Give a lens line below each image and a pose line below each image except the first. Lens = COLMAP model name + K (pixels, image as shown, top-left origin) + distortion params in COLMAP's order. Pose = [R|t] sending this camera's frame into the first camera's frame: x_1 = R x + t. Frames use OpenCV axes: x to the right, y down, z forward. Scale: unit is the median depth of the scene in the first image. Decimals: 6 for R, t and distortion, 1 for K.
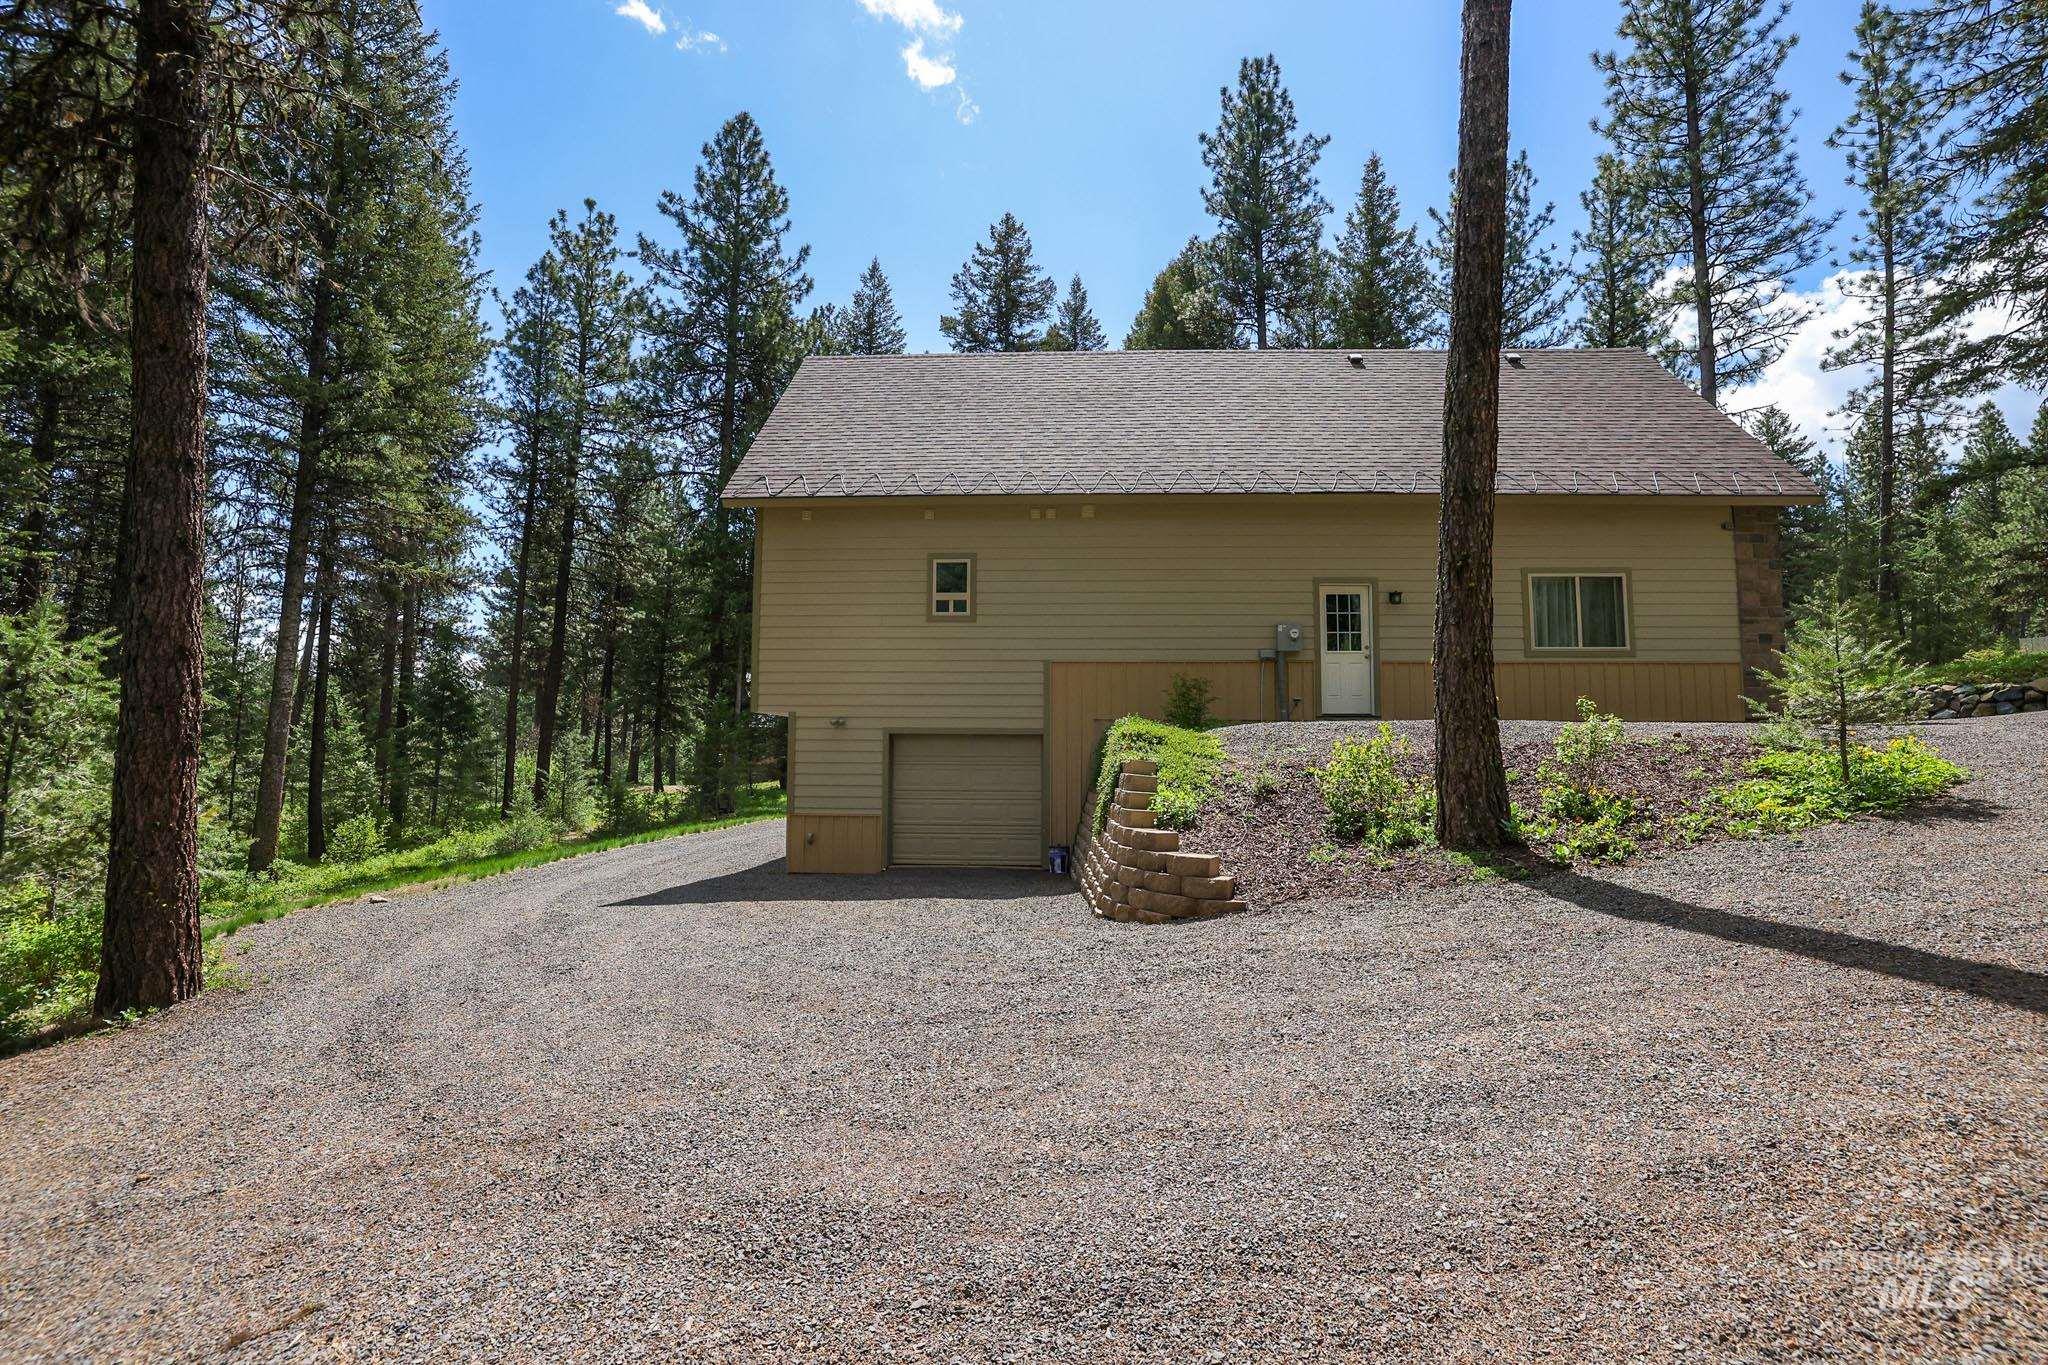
lens RADIAL K [[892.9, 0, 1022.6], [0, 892.9, 676.6], [0, 0, 1]] dist [-0.017756, -0.000148]
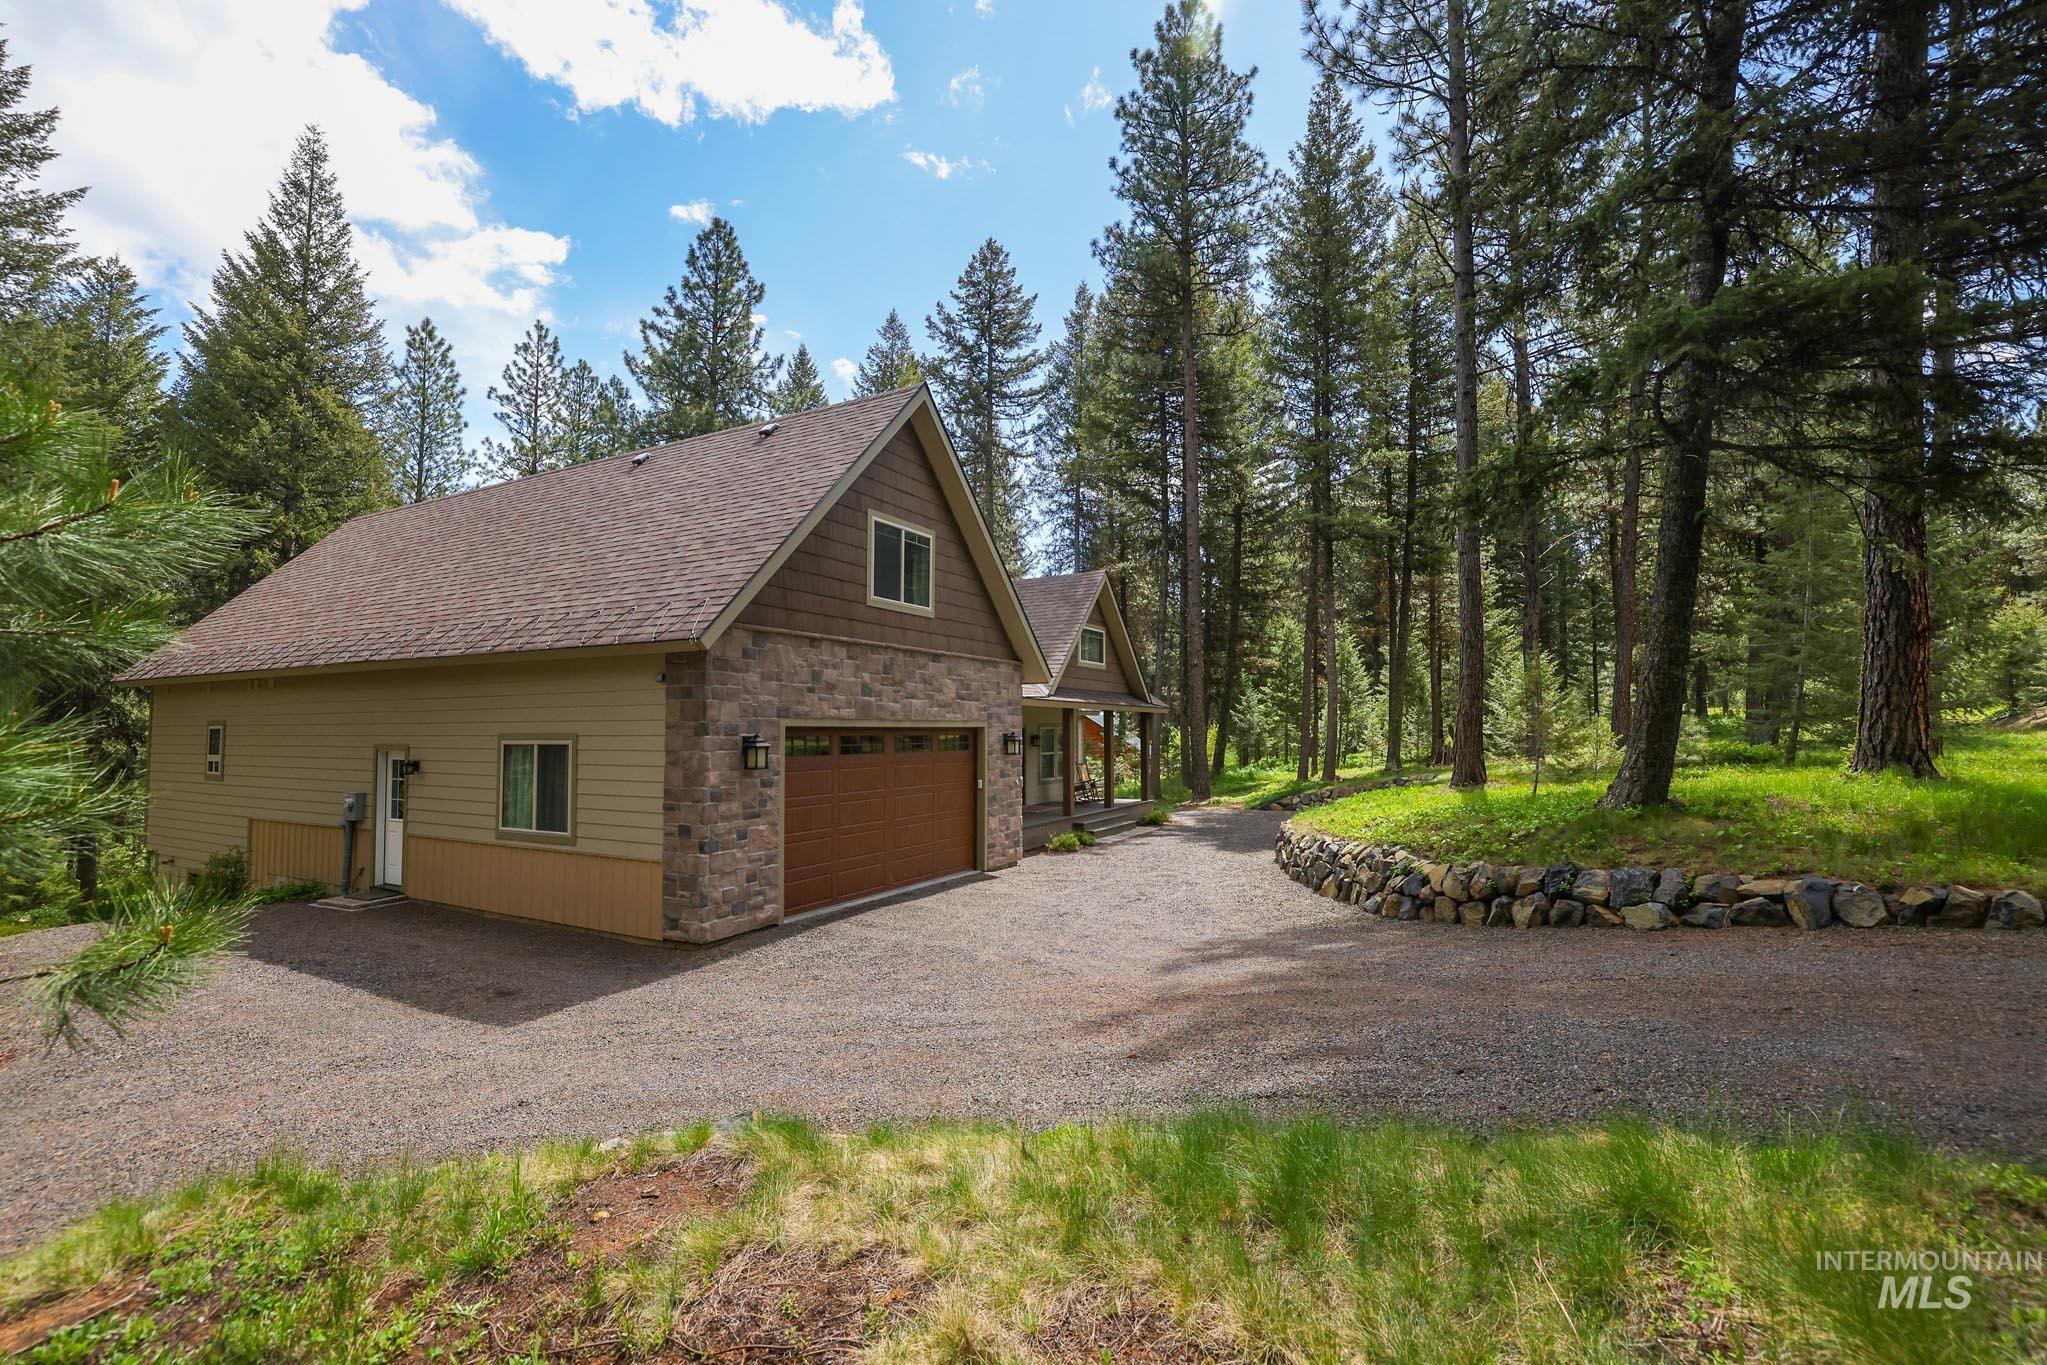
lens RADIAL K [[892.5, 0, 1024.8], [0, 892.5, 687.8], [0, 0, 1]] dist [-0.017756, -0.000148]
pose [[0.902724, -0.030033, -0.429170, 1.401319], [0.041053, 0.999022, 0.016441, -0.160841], [0.428256, -0.032460, 0.903074, 0.444461]]
